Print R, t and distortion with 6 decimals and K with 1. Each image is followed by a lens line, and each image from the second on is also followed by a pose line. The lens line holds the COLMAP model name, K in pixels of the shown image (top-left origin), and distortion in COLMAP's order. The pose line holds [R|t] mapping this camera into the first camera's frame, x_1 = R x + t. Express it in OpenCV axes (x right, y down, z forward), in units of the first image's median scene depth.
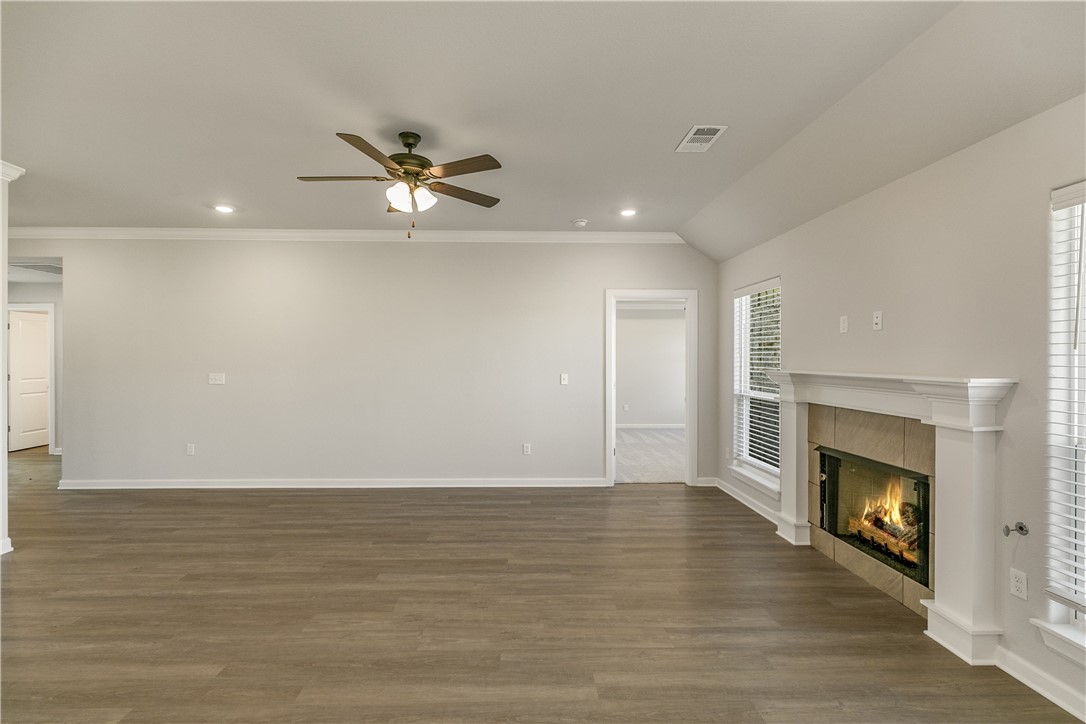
lens RADIAL K [[495.2, 0, 543.0], [0, 495.2, 362.0], [0, 0, 1]] dist [0.002232, -0.000012]
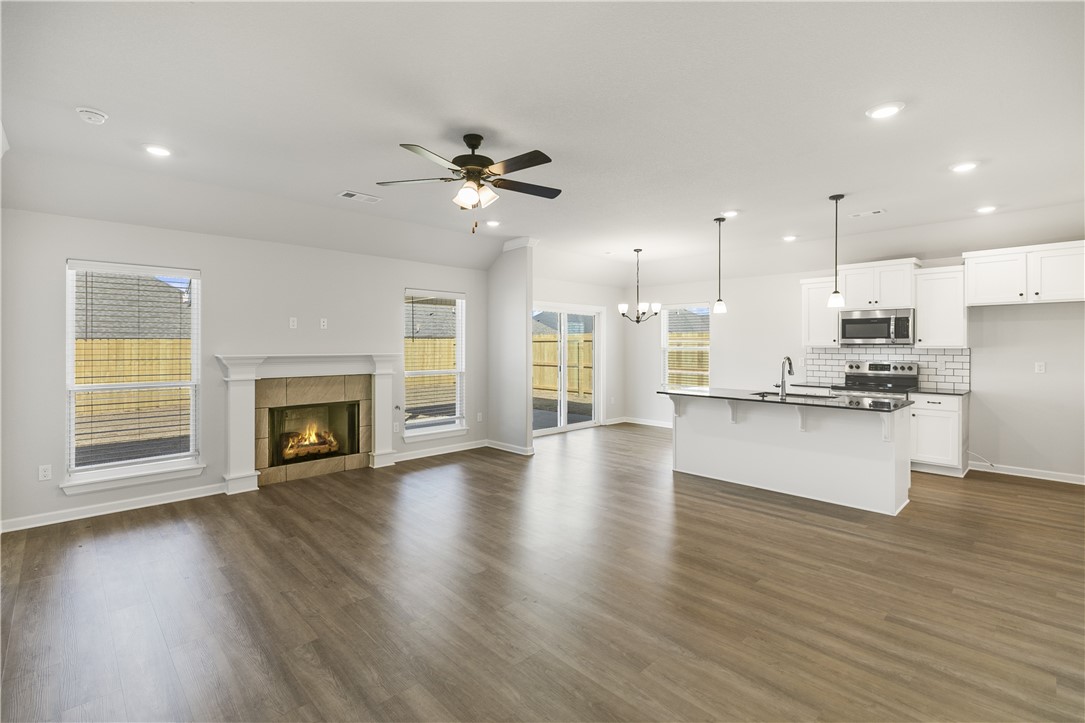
lens RADIAL K [[523.8, 0, 542.5], [0, 523.8, 361.5], [0, 0, 1]] dist [-0.001184, -0.000134]
pose [[-0.675983, -0.024606, 0.736507, -1.031181], [0.003788, 0.999313, 0.036862, -0.012556], [-0.736908, 0.027708, -0.675425, 1.417334]]
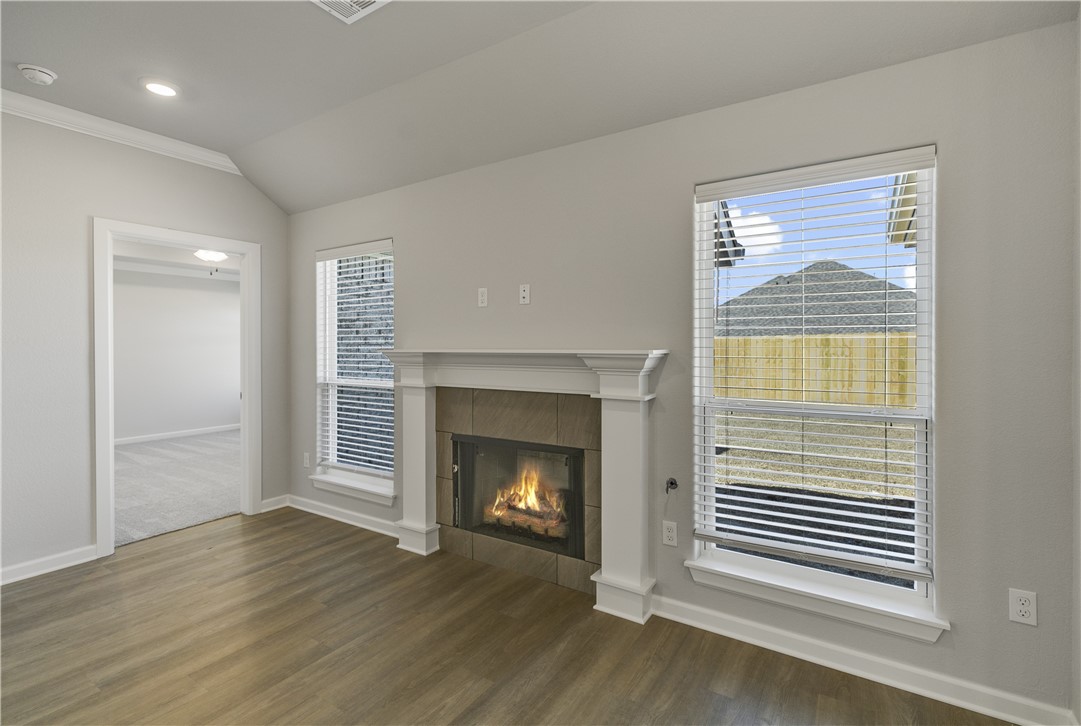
lens RADIAL K [[490.7, 0, 544.7], [0, 490.7, 345.1], [0, 0, 1]] dist [0.001265, 0.000627]
pose [[0.572180, -0.006298, 0.820104, -0.064017], [0.011478, 0.999934, -0.000329, 0.012491], [-0.820048, 0.009601, 0.572215, 0.361095]]
